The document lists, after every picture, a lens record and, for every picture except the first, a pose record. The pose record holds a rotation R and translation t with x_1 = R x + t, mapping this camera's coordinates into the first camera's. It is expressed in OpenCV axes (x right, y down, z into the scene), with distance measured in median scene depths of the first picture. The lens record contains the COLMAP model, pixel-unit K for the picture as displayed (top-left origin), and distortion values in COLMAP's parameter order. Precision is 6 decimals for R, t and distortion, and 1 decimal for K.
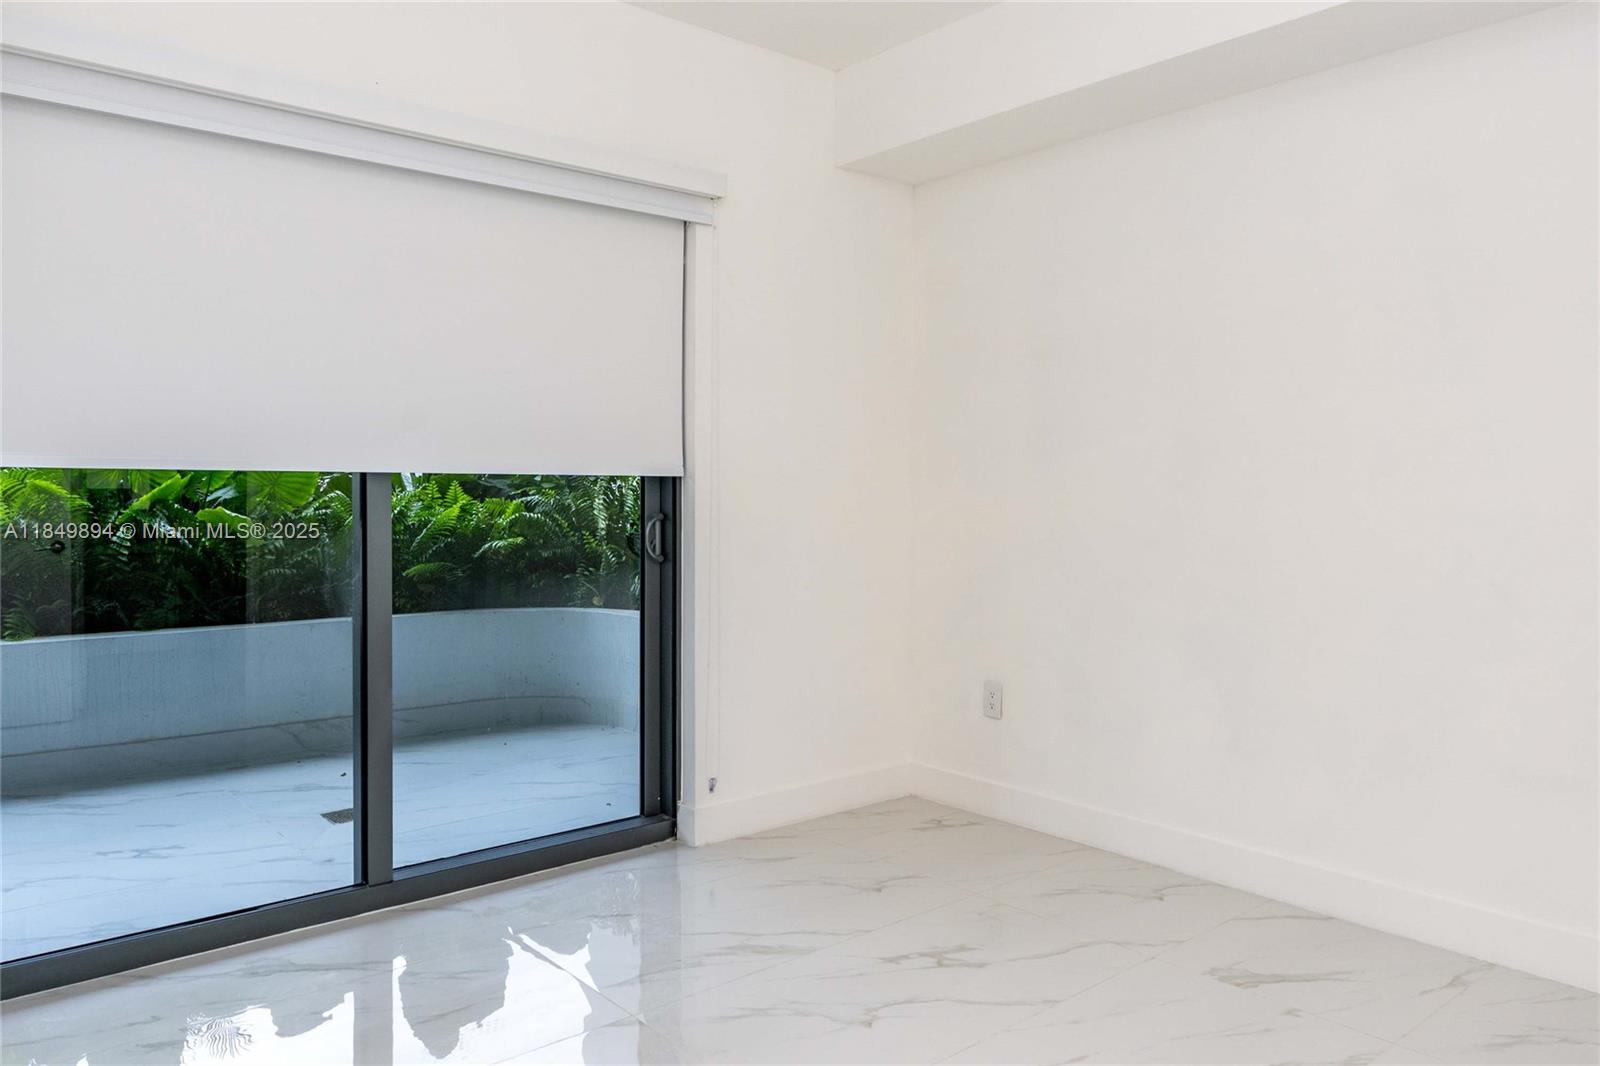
lens RADIAL K [[1137.1, 0, 804.6], [0, 1137.1, 538.3], [0, 0, 1]] dist [0.012579, -0.003725]
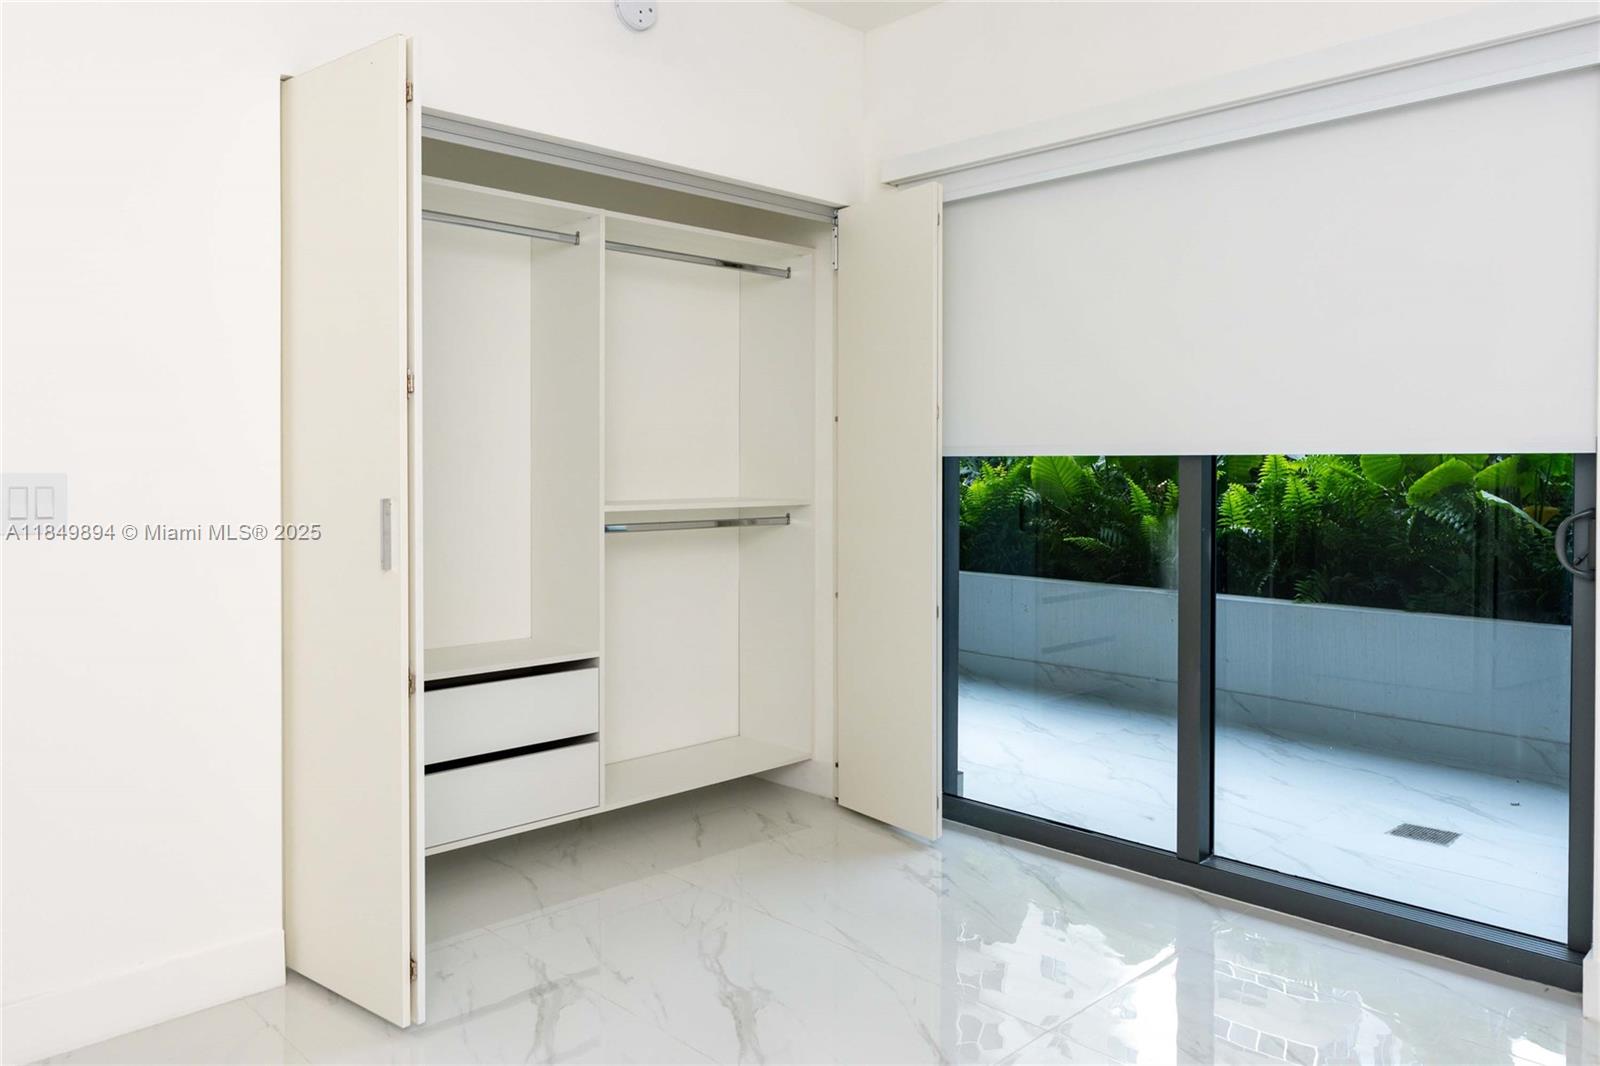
lens RADIAL K [[1137.1, 0, 801.4], [0, 1137.1, 525.5], [0, 0, 1]] dist [0.012579, -0.003725]
pose [[0.070193, 0.042327, -0.996635, 0.588503], [-0.049555, 0.998014, 0.038895, -0.012091], [0.996302, 0.046658, 0.072151, 0.576659]]
